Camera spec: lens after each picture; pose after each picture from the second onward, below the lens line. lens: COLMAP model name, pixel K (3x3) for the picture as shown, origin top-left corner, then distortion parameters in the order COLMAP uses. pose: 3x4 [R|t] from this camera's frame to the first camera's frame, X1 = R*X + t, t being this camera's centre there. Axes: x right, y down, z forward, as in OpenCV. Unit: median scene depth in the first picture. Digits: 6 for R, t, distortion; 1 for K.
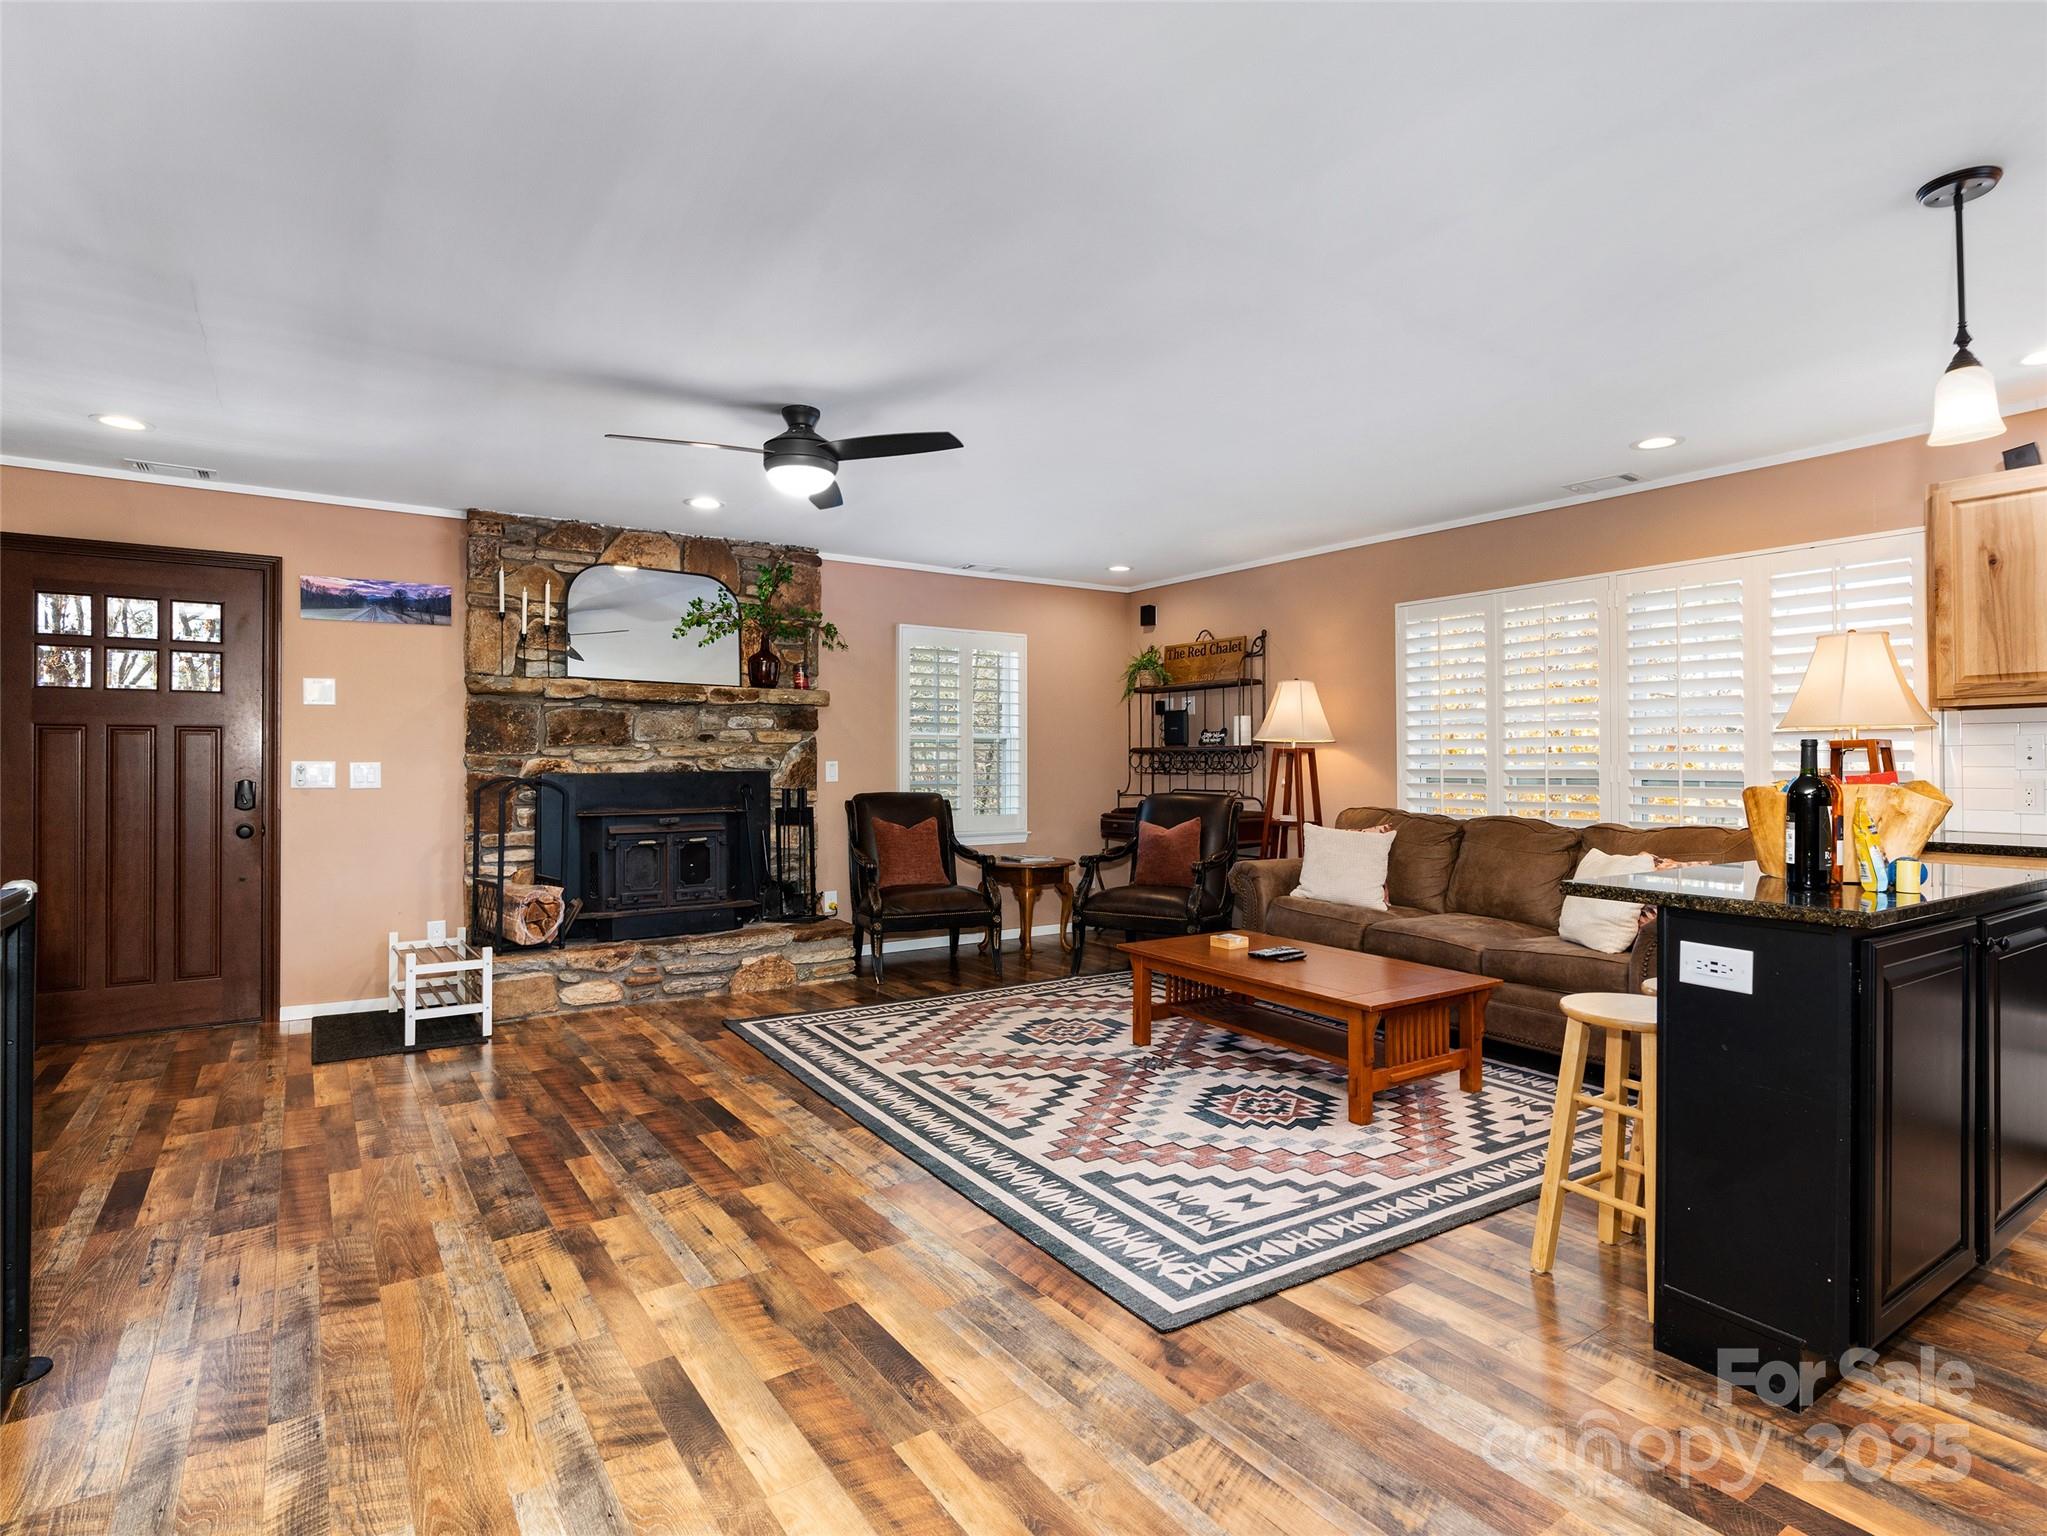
lens RADIAL K [[1044.6, 0, 1029.9], [0, 1044.6, 755.0], [0, 0, 1]] dist [-0.014511, 0.005154]
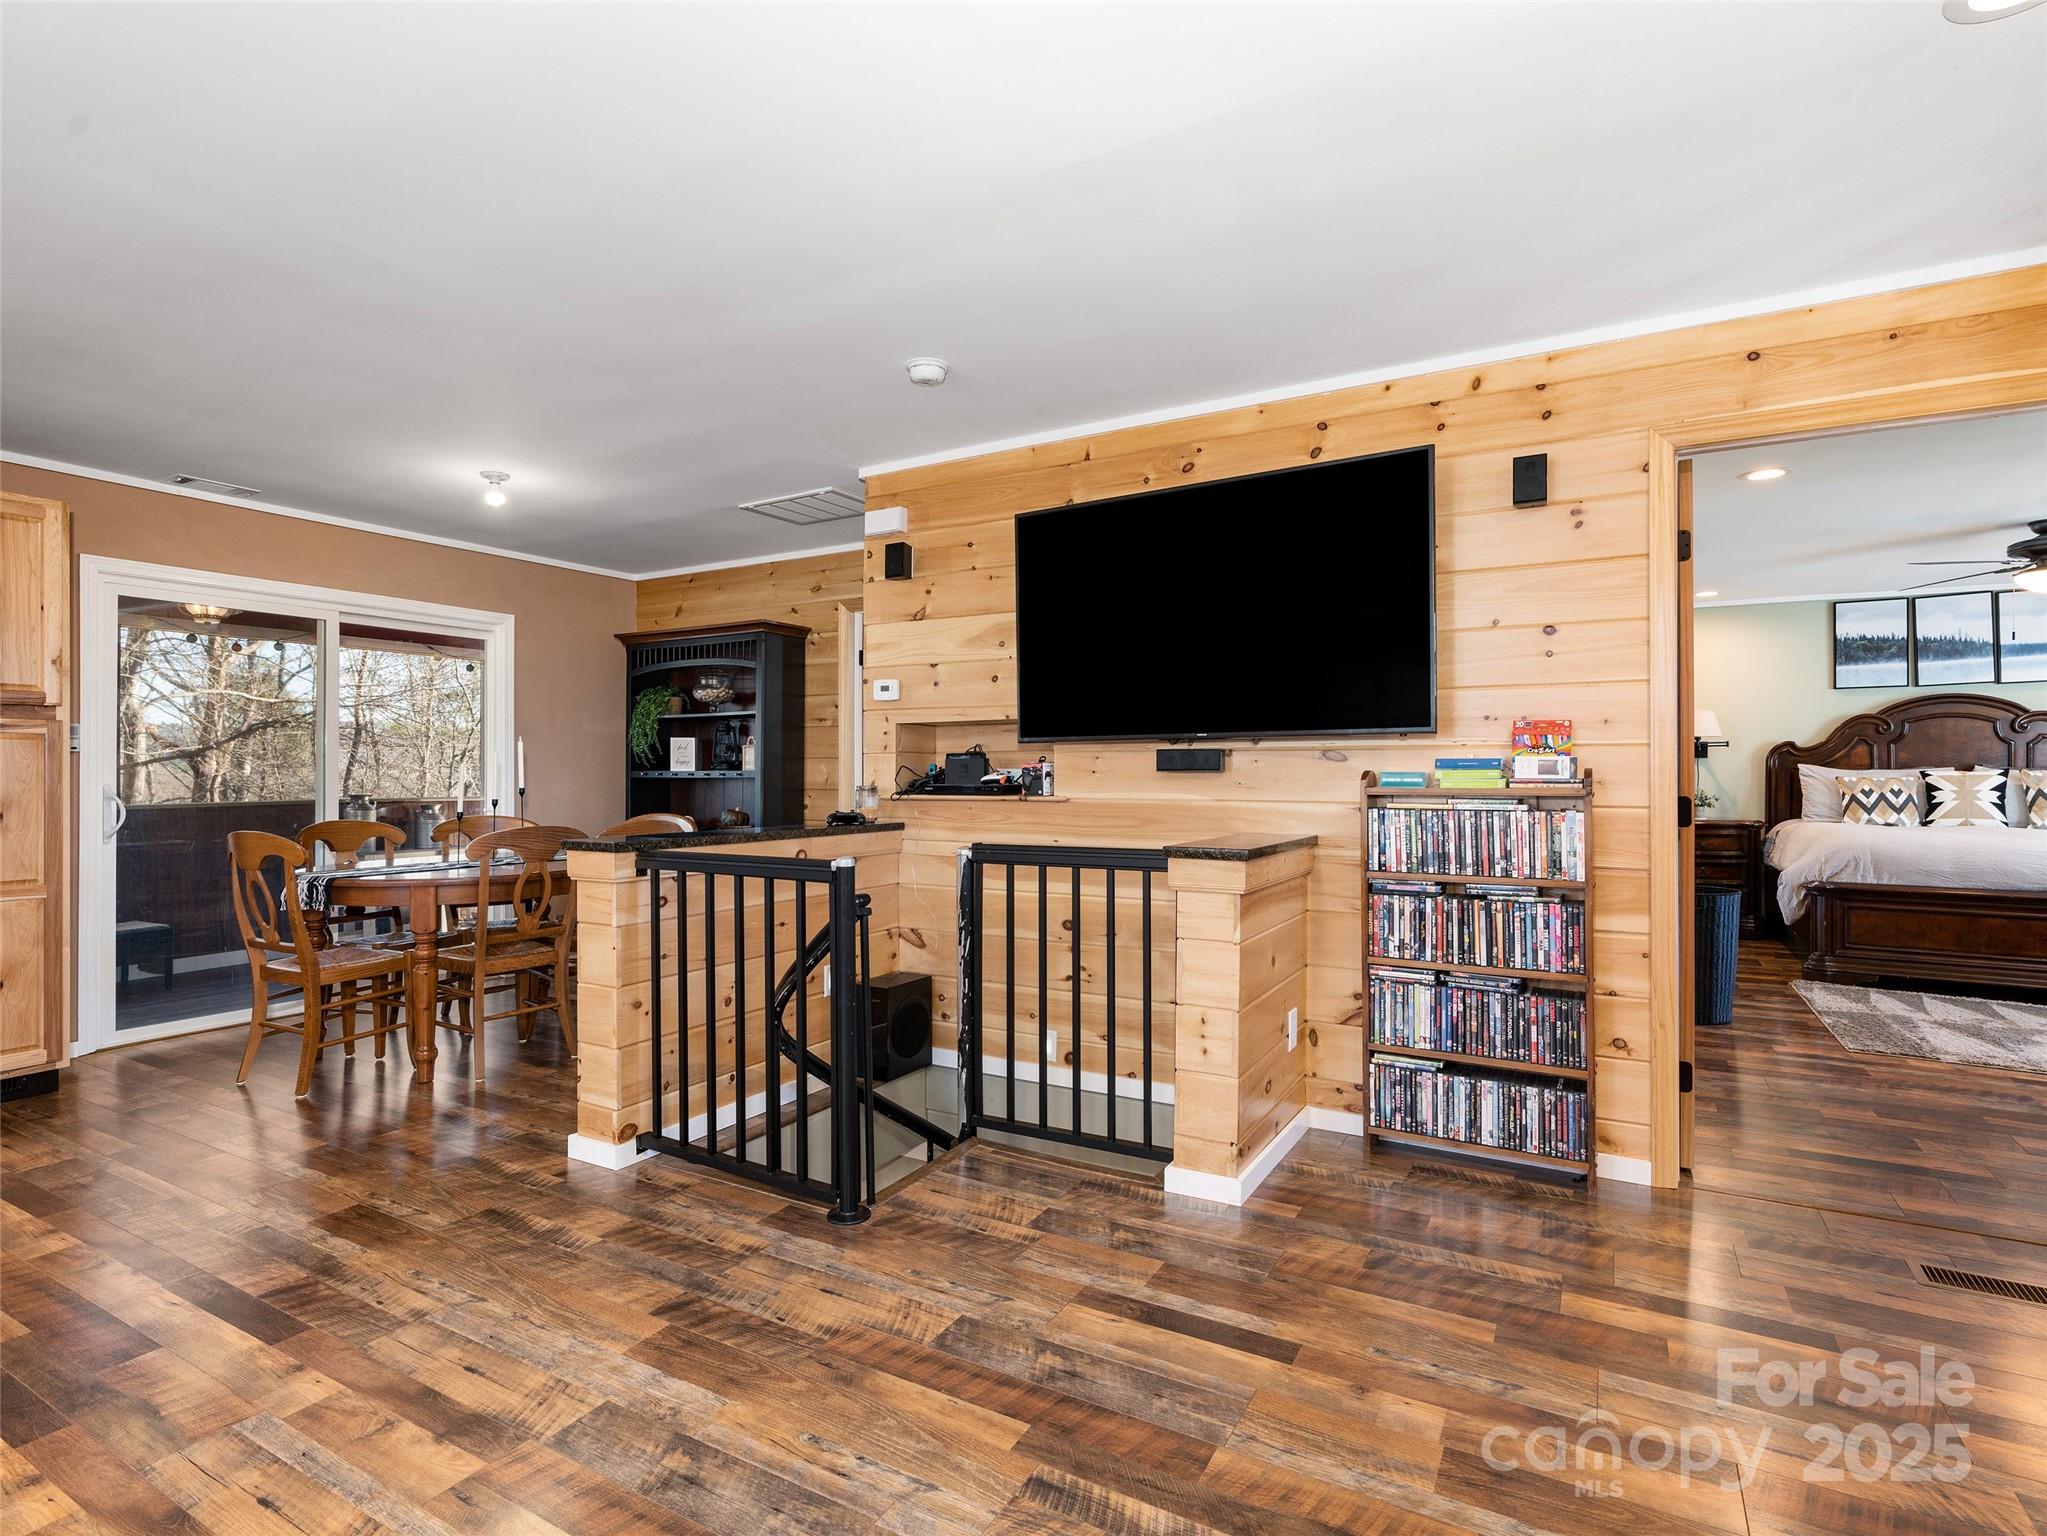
lens RADIAL K [[1044.6, 0, 1029.8], [0, 1044.6, 761.0], [0, 0, 1]] dist [-0.014511, 0.005154]
pose [[-0.905285, -0.000765, -0.424805, -0.322347], [0.006900, 0.999840, -0.016505, 0.010193], [0.424750, -0.017873, -0.905134, 1.245290]]
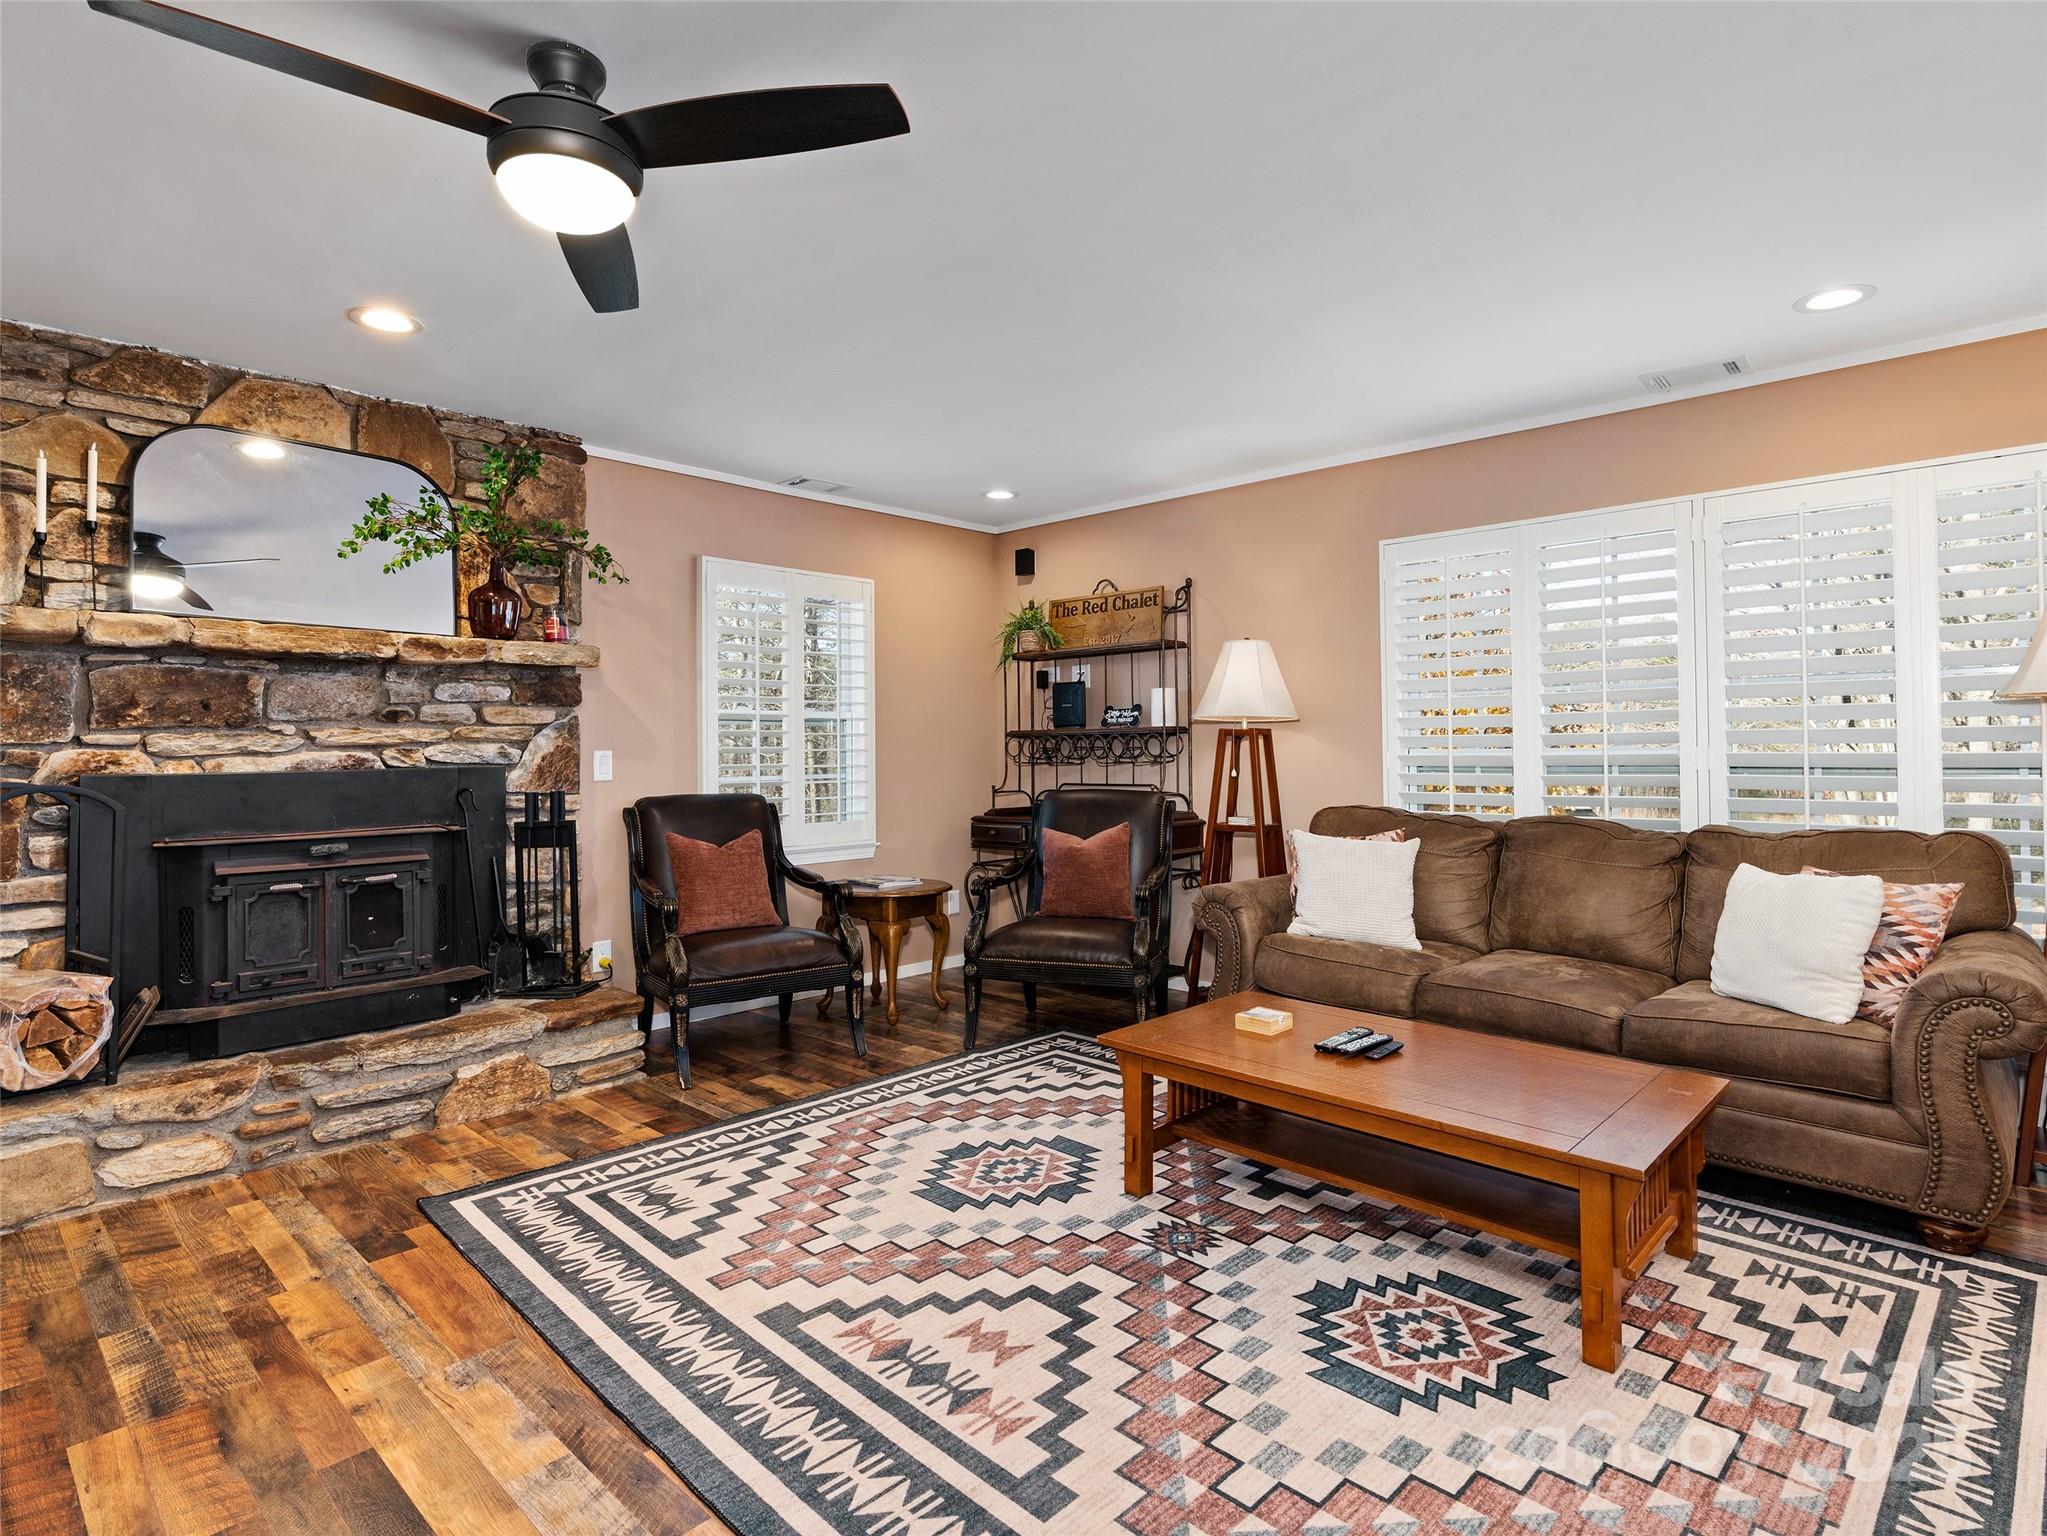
lens RADIAL K [[1044.6, 0, 1024.1], [0, 1044.6, 741.8], [0, 0, 1]] dist [-0.014511, 0.005154]
pose [[0.976980, -0.005358, 0.213265, -0.110097], [0.005791, 0.999982, -0.001401, 0.004205], [-0.213254, 0.002604, 0.976993, 0.458250]]
